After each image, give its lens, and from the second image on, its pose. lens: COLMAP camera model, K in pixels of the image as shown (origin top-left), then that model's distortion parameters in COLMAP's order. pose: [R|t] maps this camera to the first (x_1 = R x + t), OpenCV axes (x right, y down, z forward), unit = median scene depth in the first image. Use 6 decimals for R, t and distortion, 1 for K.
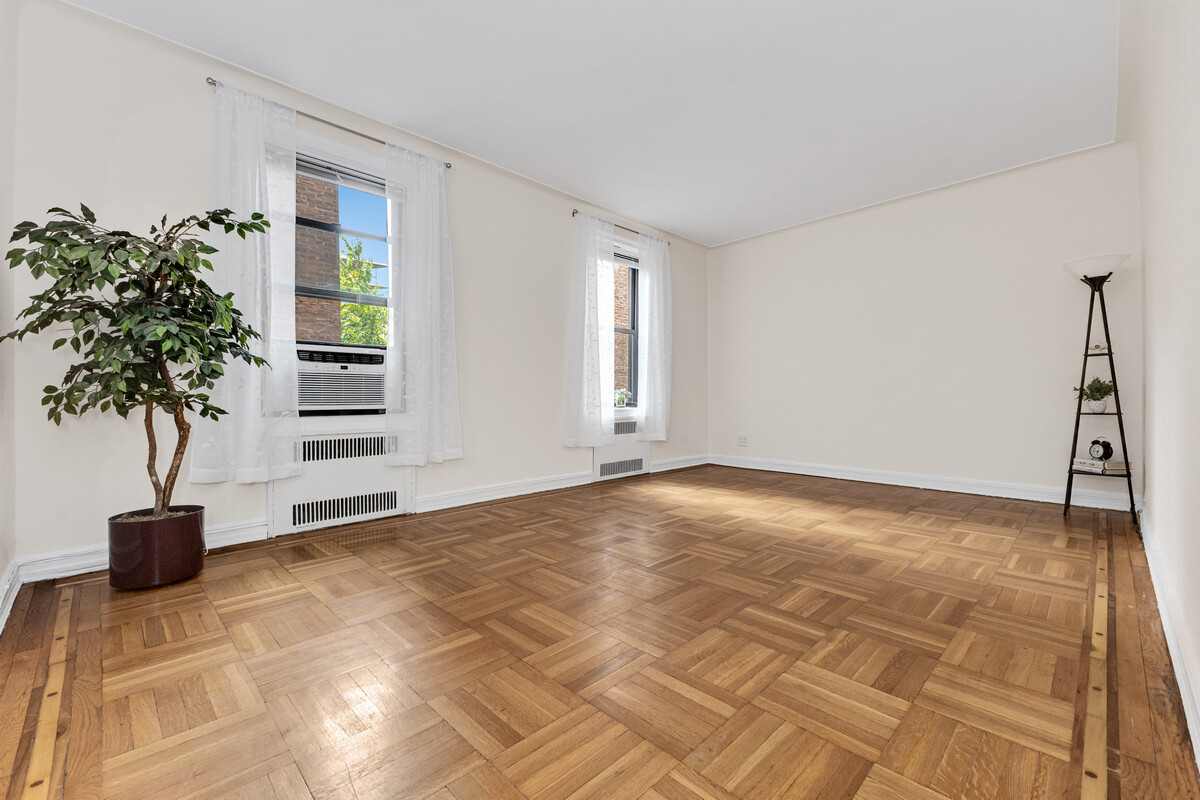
lens RADIAL K [[505.5, 0, 603.6], [0, 505.5, 415.2], [0, 0, 1]] dist [0.018410, 0.000242]
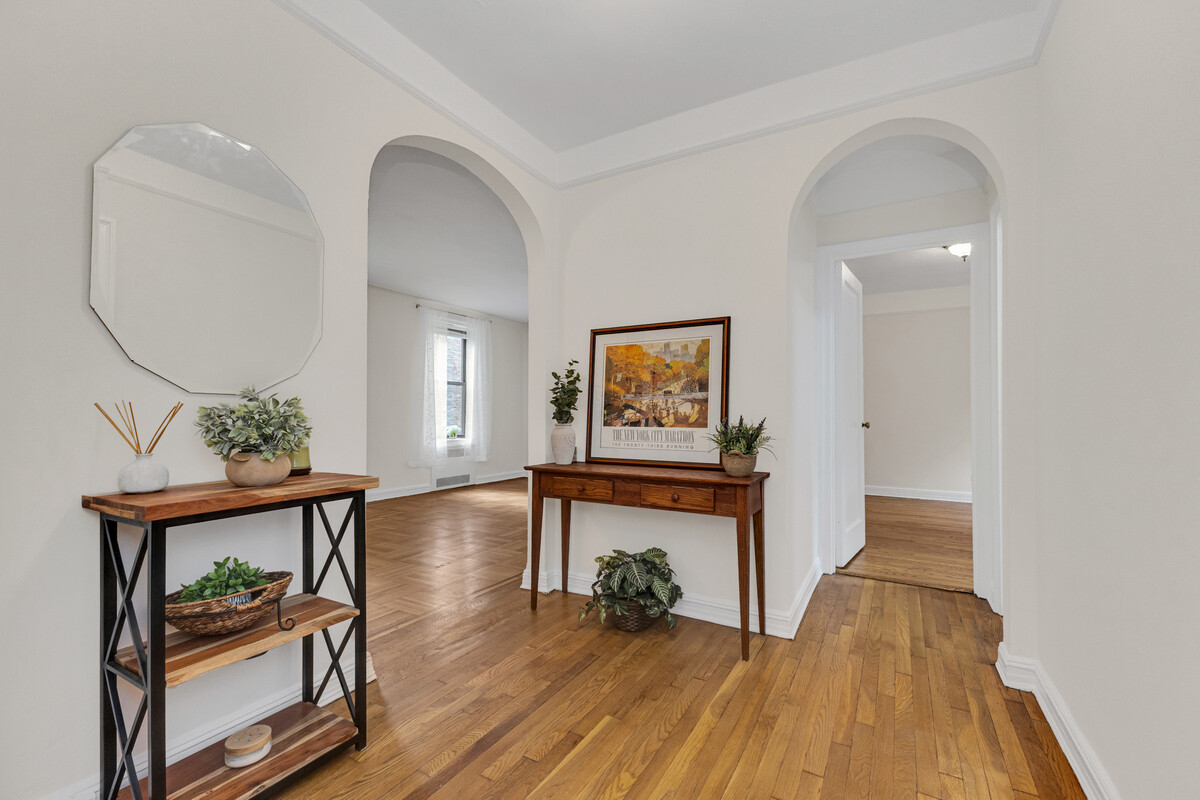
lens RADIAL K [[505.5, 0, 603.6], [0, 505.5, 415.2], [0, 0, 1]] dist [0.018410, 0.000242]
pose [[0.966626, 0.001335, 0.256187, 0.119053], [0.008456, 0.999275, -0.037112, -0.036871], [-0.256051, 0.038040, 0.965914, -0.729975]]
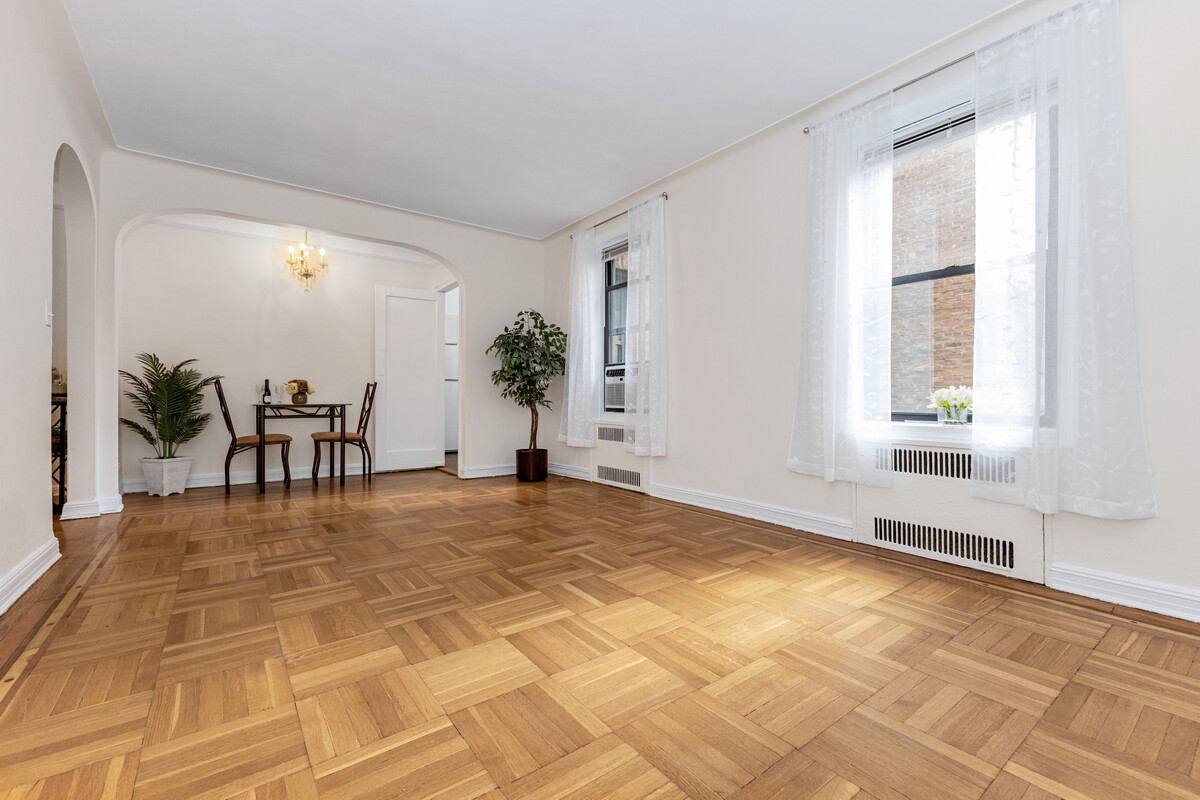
lens RADIAL K [[504.8, 0, 601.2], [0, 504.8, 398.7], [0, 0, 1]] dist [0.000178, -0.000387]
pose [[-0.140359, 0.003139, -0.990096, 0.881032], [-0.043281, 0.999020, 0.009303, -0.044470], [0.989154, 0.044158, -0.140086, 1.101913]]
